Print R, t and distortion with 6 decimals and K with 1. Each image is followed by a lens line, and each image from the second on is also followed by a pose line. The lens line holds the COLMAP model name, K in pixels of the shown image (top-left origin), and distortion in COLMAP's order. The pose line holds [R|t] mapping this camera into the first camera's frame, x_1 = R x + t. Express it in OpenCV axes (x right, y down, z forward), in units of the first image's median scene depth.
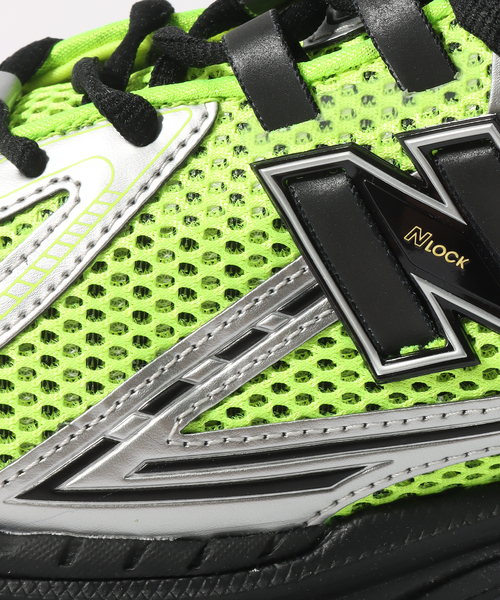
lens RADIAL K [[2994.1, 0, 249.4], [0, 2994.1, 299.1], [0, 0, 1]] dist [-0.454685, 0.000000]
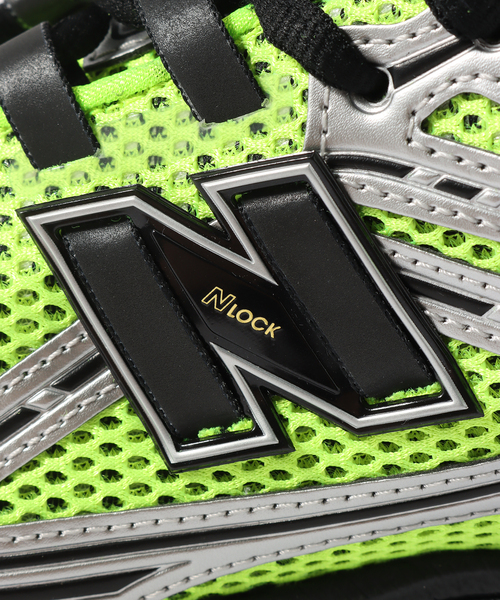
lens RADIAL K [[2546.6, 0, 237.1], [0, 2546.6, 381.3], [0, 0, 1]] dist [0.041090, 0.000000]
pose [[0.997833, -0.009967, 0.065044, 0.014989], [0.007136, 0.999023, 0.043614, -0.028005], [-0.065416, -0.043055, 0.996929, 0.286659]]
